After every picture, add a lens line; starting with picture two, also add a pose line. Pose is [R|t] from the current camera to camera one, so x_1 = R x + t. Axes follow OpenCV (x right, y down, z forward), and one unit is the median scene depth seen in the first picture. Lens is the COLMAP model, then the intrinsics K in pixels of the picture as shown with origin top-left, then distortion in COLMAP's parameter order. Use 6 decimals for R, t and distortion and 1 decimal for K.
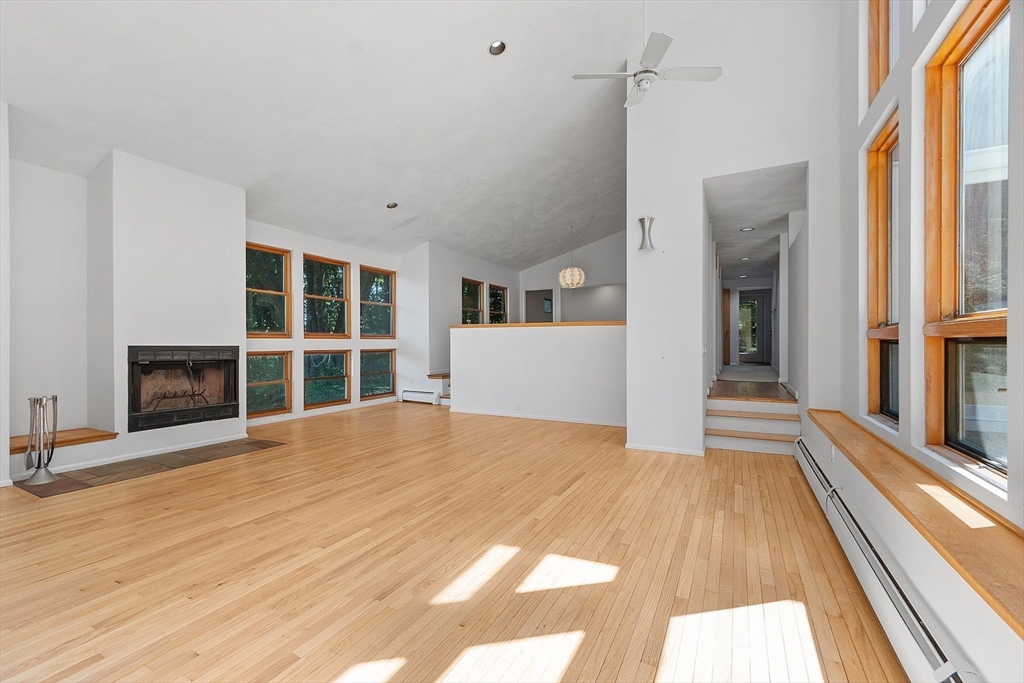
lens RADIAL K [[449.0, 0, 484.3], [0, 449.0, 341.6], [0, 0, 1]] dist [0.003865, 0.000248]
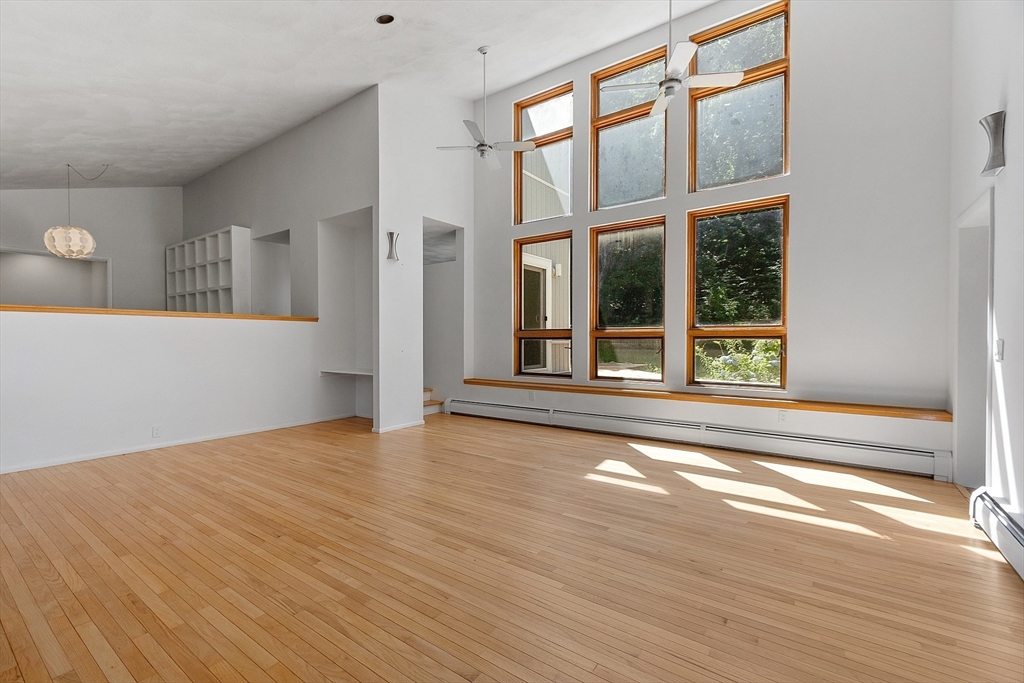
lens RADIAL K [[452.4, 0, 477.5], [0, 452.4, 344.1], [0, 0, 1]] dist [0.010077, -0.000026]
pose [[0.149883, -0.012052, 0.988630, -0.970736], [-0.000545, 0.999925, 0.012273, 0.000855], [-0.988704, -0.002378, 0.149865, 0.751590]]
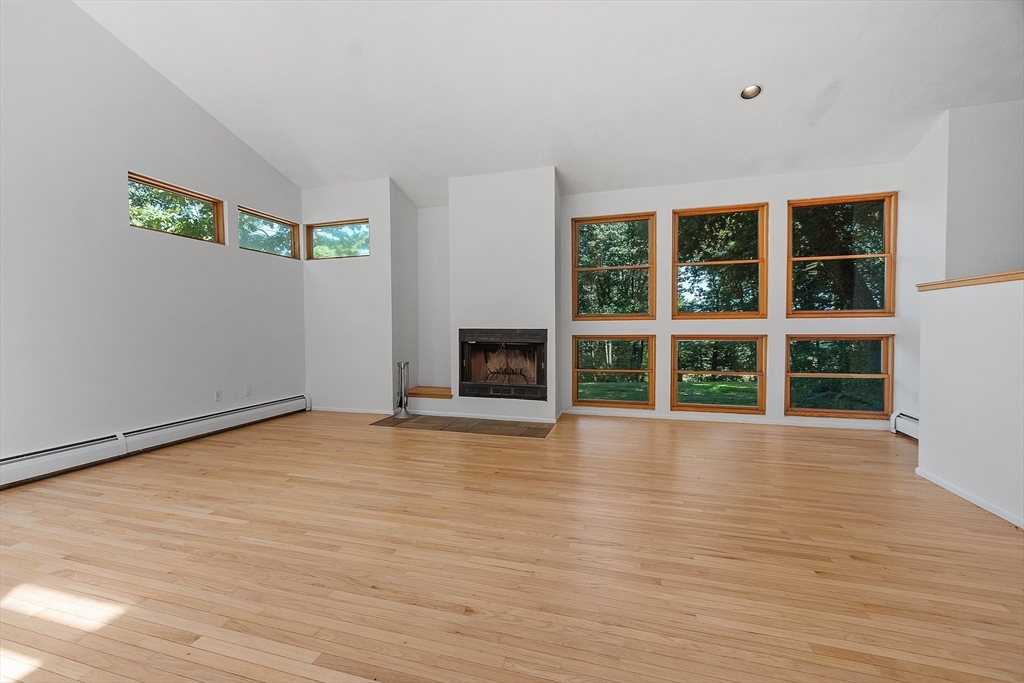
lens RADIAL K [[449.0, 0, 484.3], [0, 449.0, 341.6], [0, 0, 1]] dist [0.003865, 0.000248]
pose [[0.202560, 0.033376, -0.978701, 0.560052], [0.009114, 0.999311, 0.035965, -0.000221], [0.979227, -0.016205, 0.202116, 0.946611]]
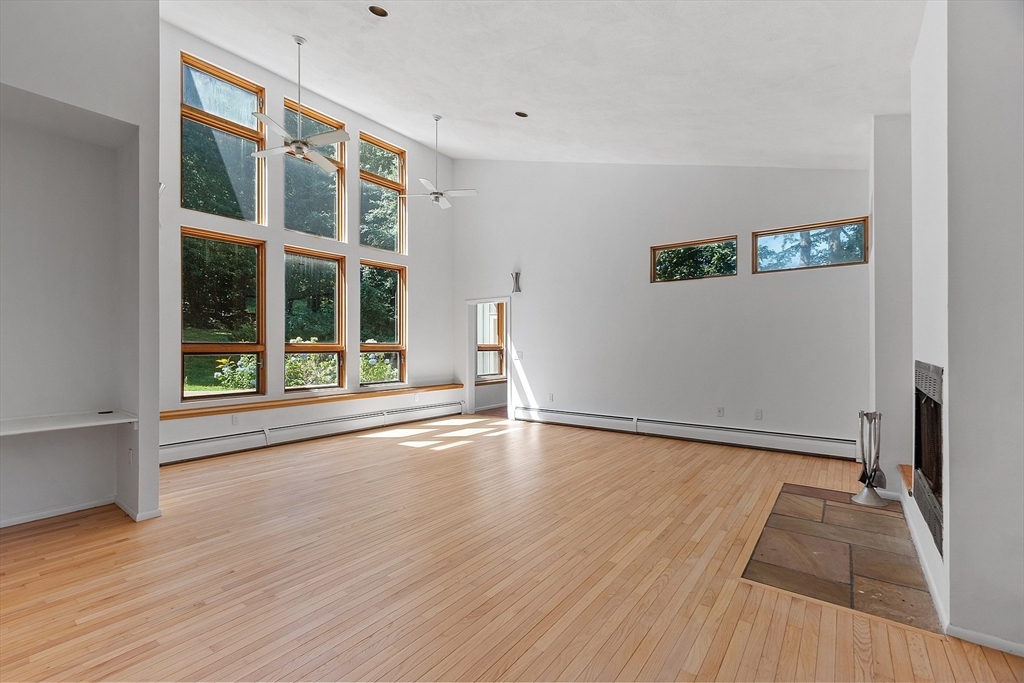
lens RADIAL K [[449.0, 0, 484.3], [0, 449.0, 341.6], [0, 0, 1]] dist [0.003865, 0.000248]
pose [[-0.986185, 0.007934, 0.165458, -0.343318], [0.005174, 0.999840, -0.017107, -0.009488], [-0.165568, -0.016014, -0.986068, 2.022672]]
